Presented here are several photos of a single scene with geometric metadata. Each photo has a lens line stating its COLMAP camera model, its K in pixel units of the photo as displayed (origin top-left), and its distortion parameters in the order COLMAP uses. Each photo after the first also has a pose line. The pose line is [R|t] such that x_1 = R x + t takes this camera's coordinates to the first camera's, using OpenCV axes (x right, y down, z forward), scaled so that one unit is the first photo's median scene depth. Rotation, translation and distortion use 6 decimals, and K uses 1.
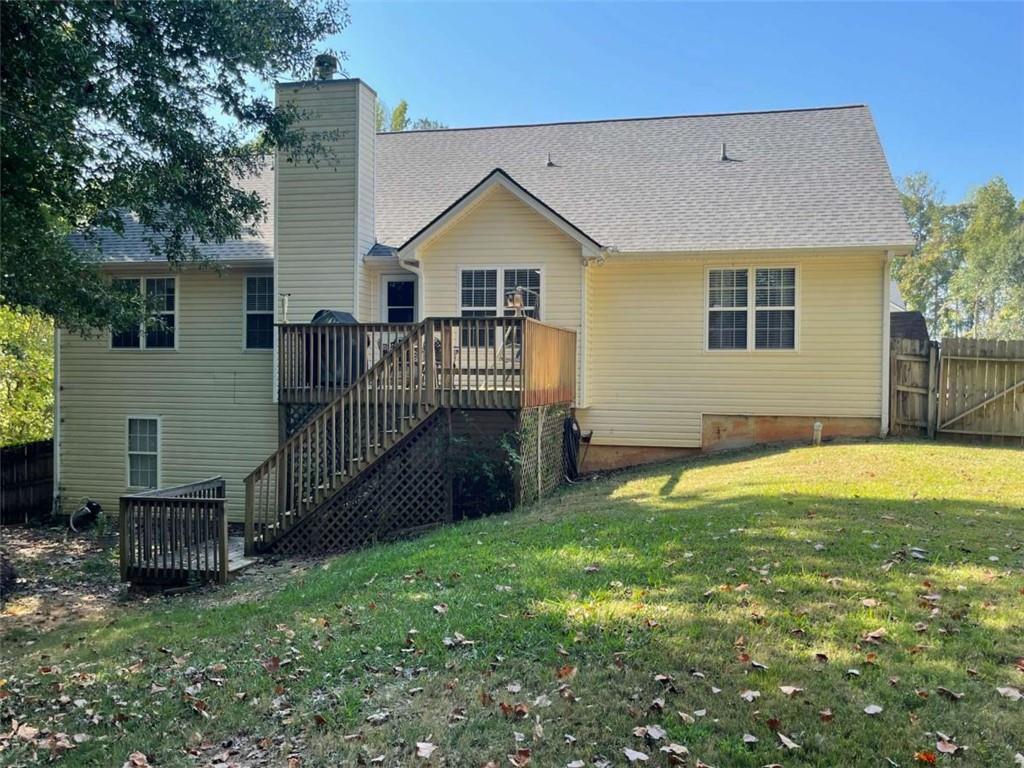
lens RADIAL K [[894.4, 0, 512.1], [0, 894.4, 386.8], [0, 0, 1]] dist [0.010756, 0.005540]
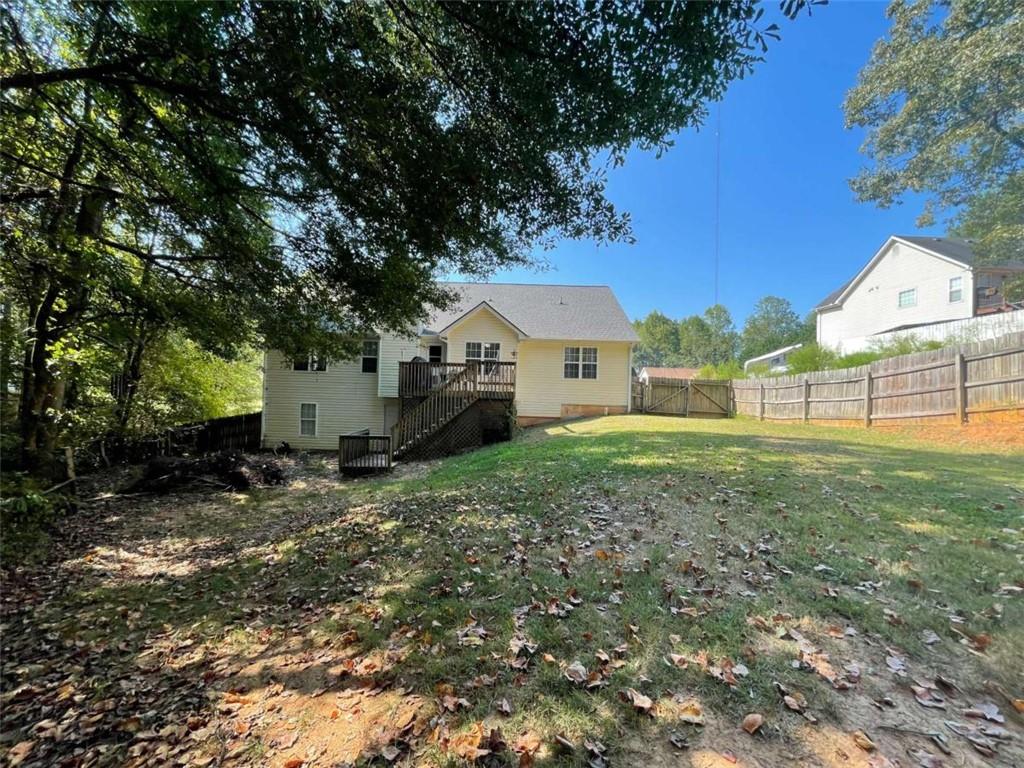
lens RADIAL K [[410.2, 0, 511.7], [0, 410.2, 378.9], [0, 0, 1]] dist [-0.000151, -0.000014]
pose [[0.970808, 0.027430, 0.238284, -0.202034], [-0.017770, 0.998934, -0.042597, 0.011809], [-0.239198, 0.037119, 0.970261, -0.087215]]
